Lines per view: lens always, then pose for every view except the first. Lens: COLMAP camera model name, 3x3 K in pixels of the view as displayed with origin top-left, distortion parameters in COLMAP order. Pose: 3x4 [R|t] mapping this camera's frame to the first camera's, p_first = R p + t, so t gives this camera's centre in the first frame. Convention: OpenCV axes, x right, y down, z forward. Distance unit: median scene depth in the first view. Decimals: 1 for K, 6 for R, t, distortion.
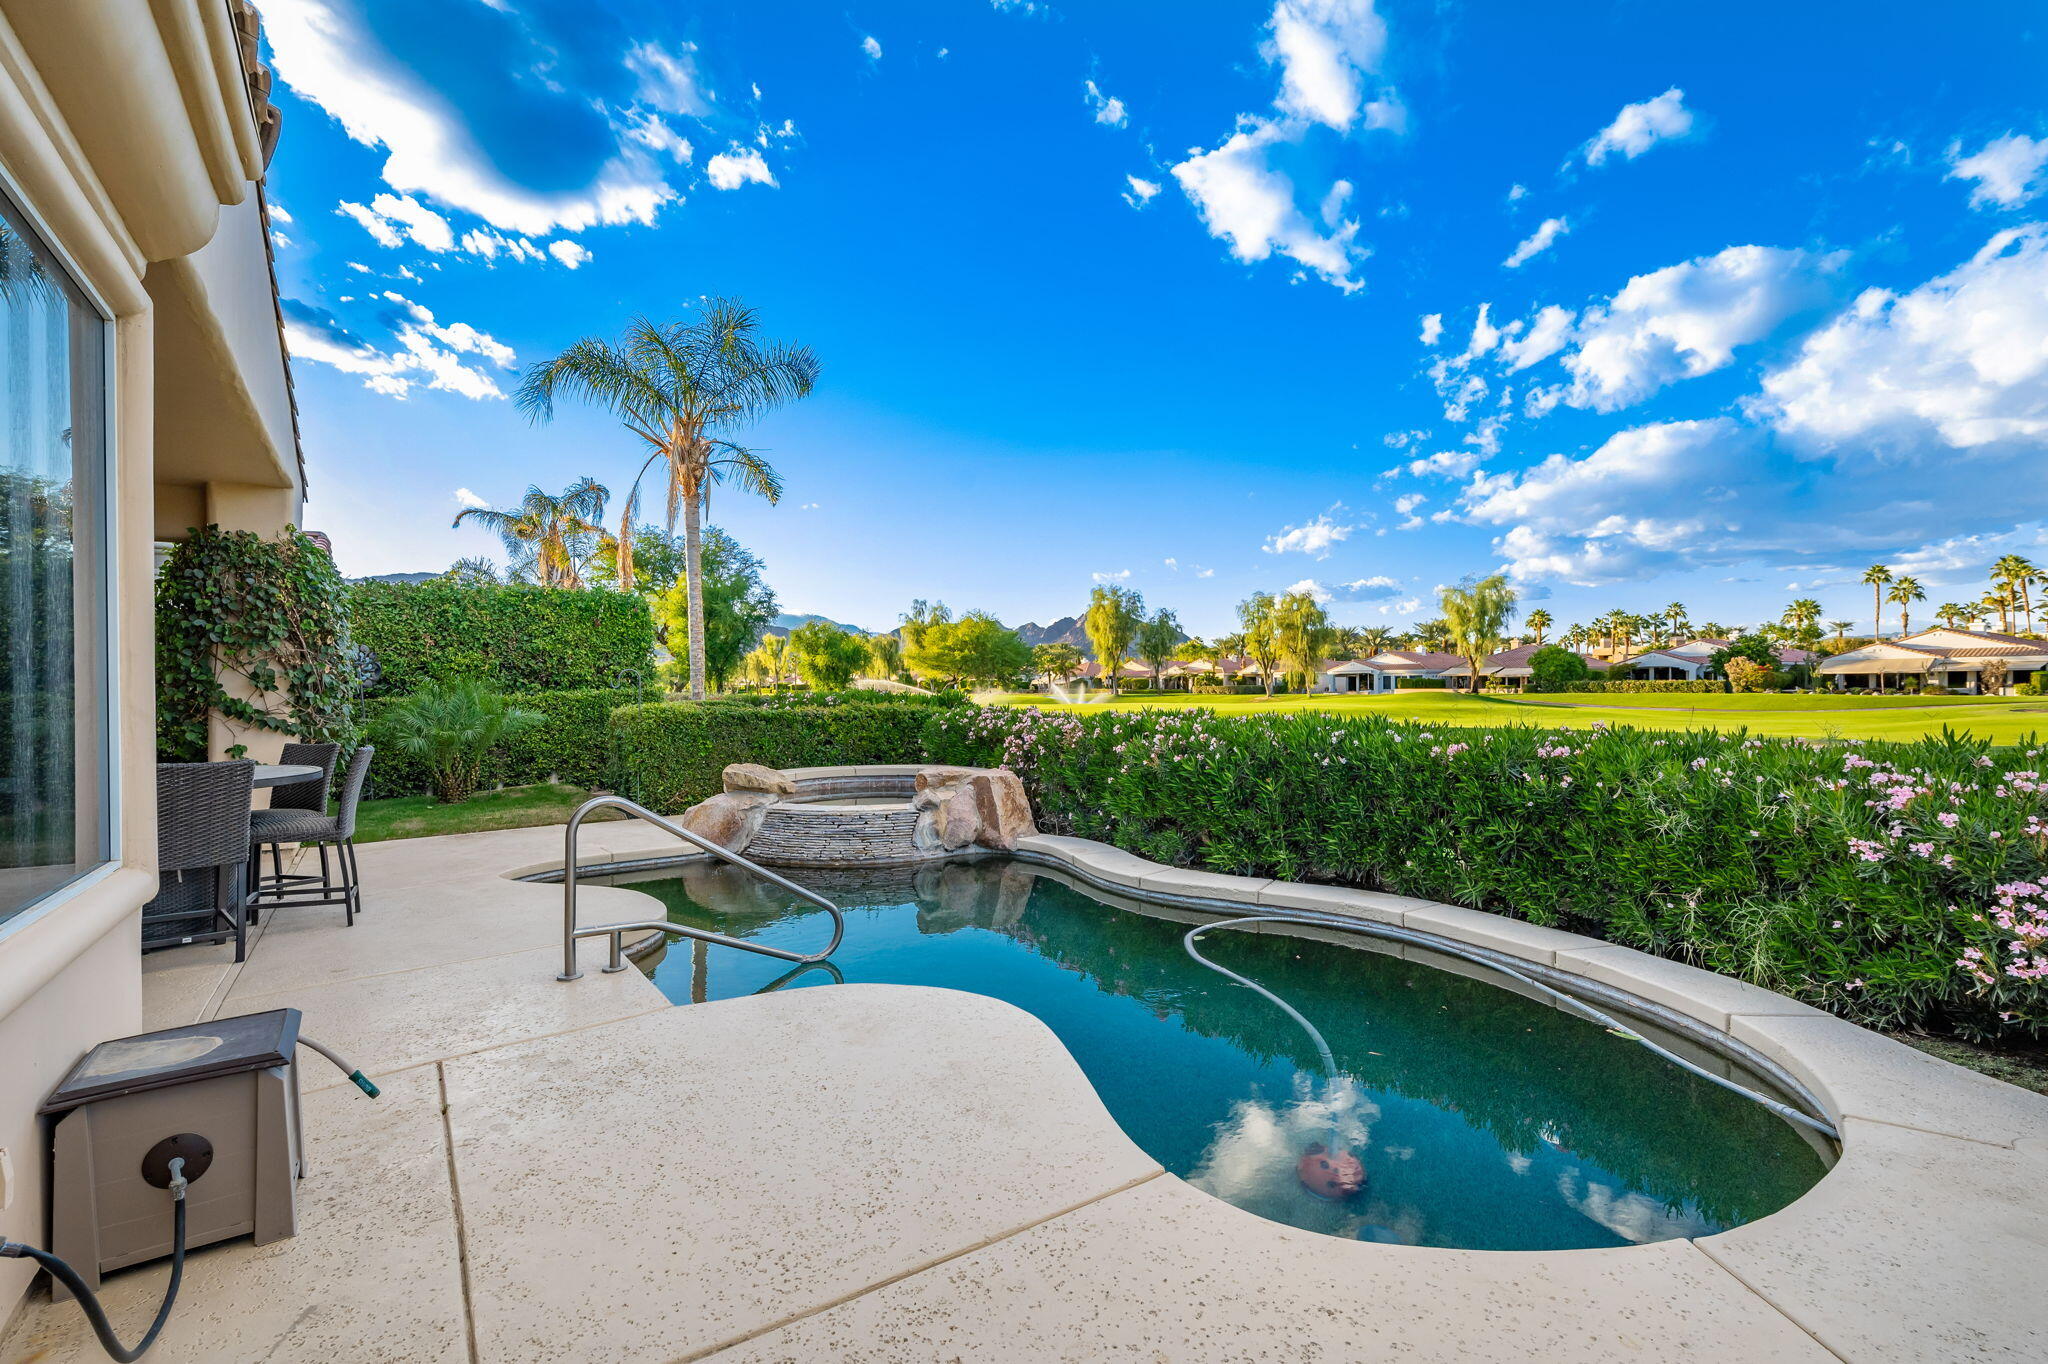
lens RADIAL K [[907.5, 0, 1025.6], [0, 907.5, 678.4], [0, 0, 1]] dist [0.000416, -0.001200]
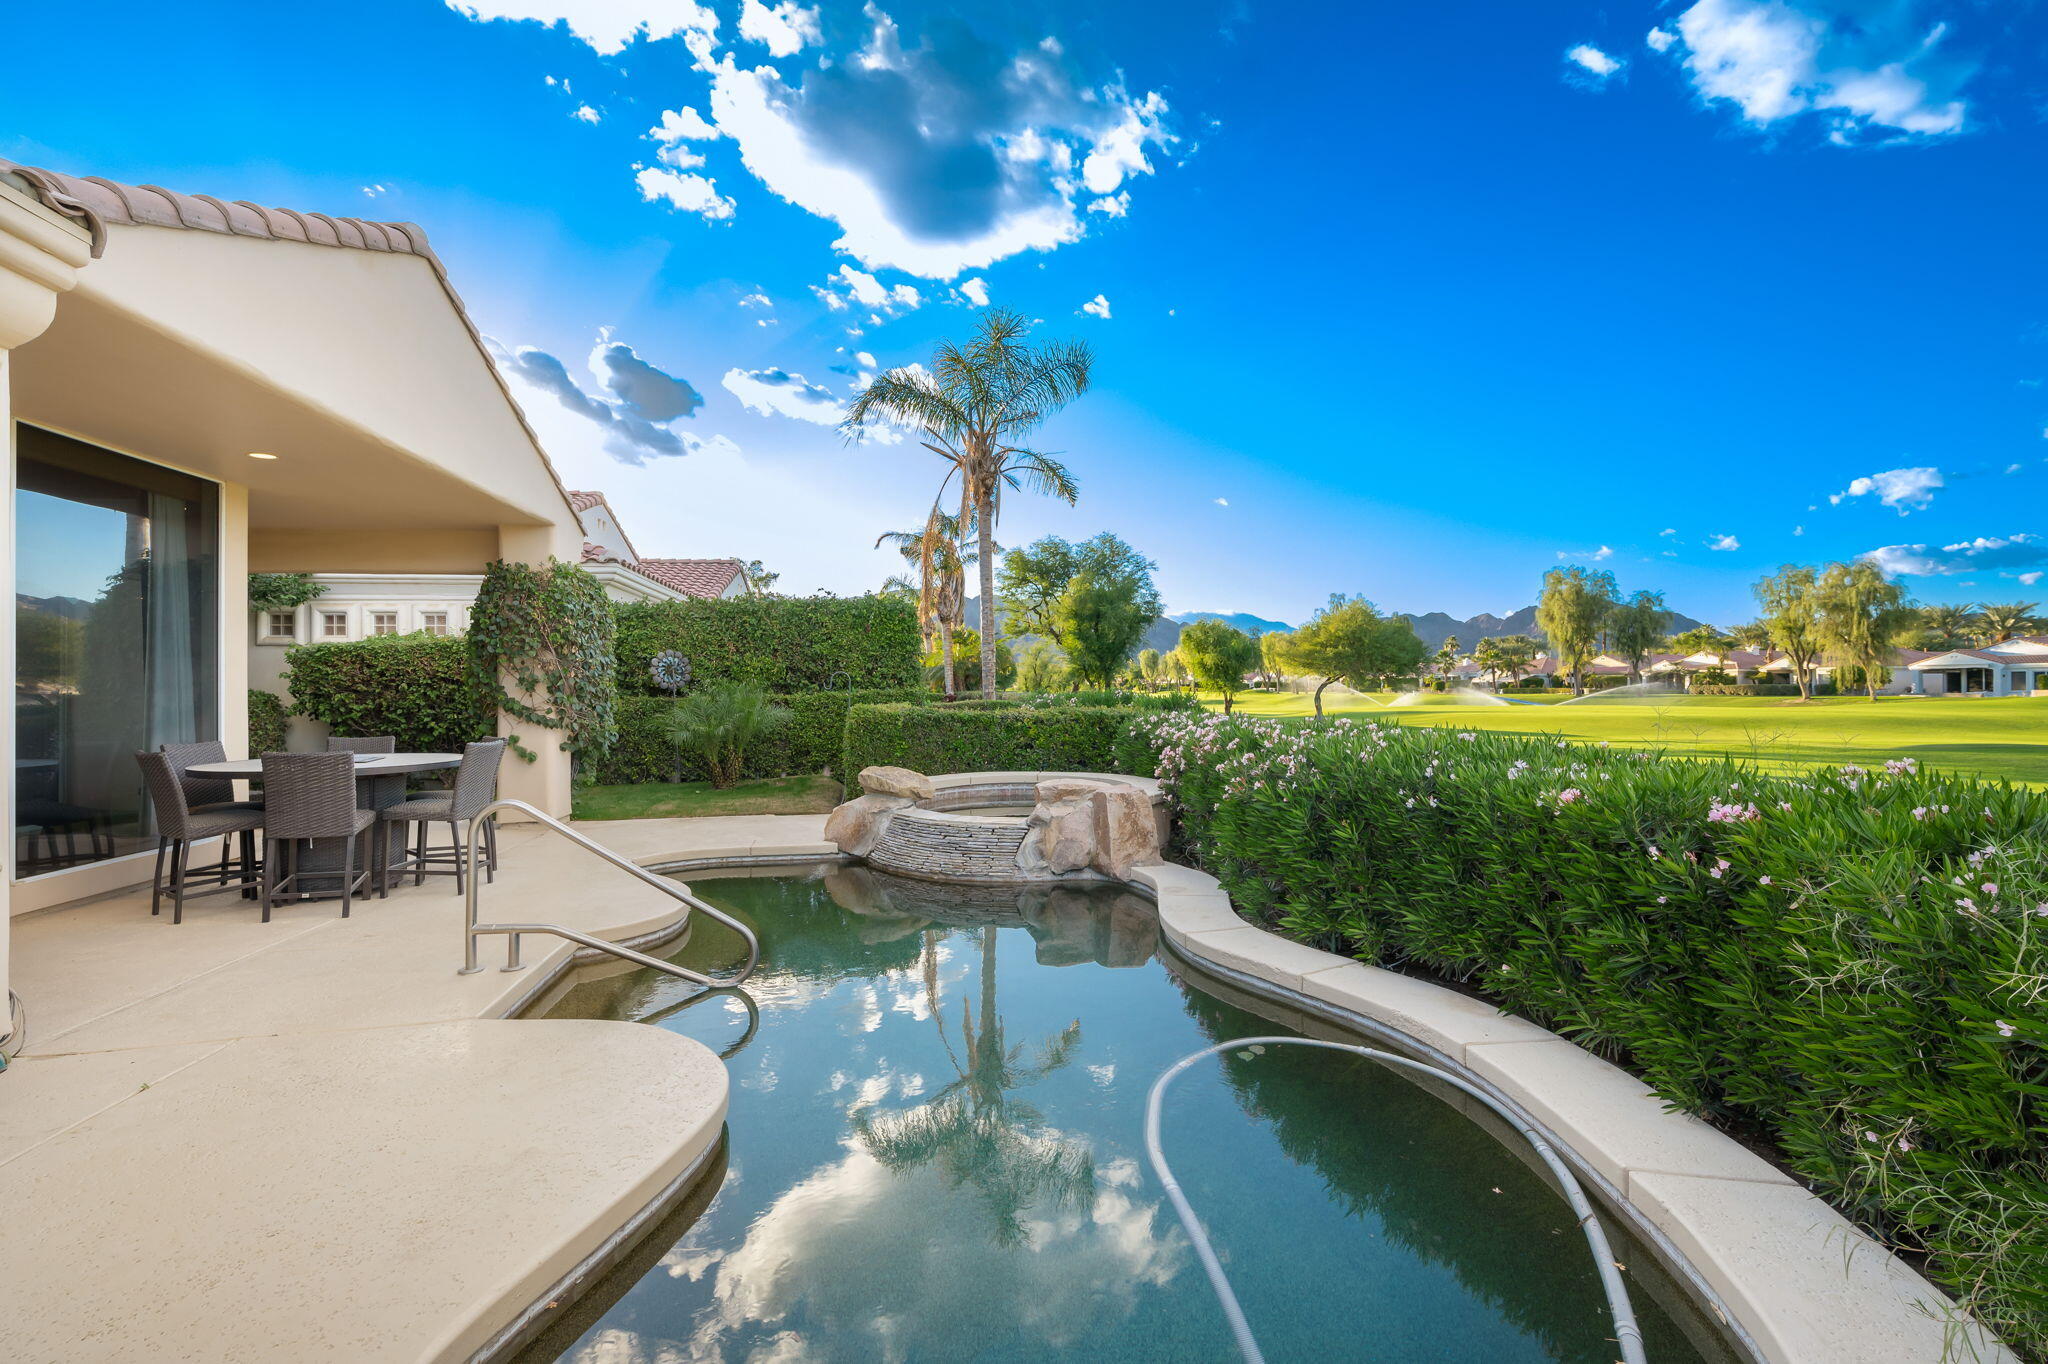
lens RADIAL K [[907.5, 0, 1027.4], [0, 907.5, 696.2], [0, 0, 1]] dist [0.000416, -0.001200]
pose [[0.894263, 0.006623, -0.447492, 0.179099], [0.002910, 0.999783, 0.020611, -0.002334], [0.447531, -0.019734, 0.894050, 0.118661]]
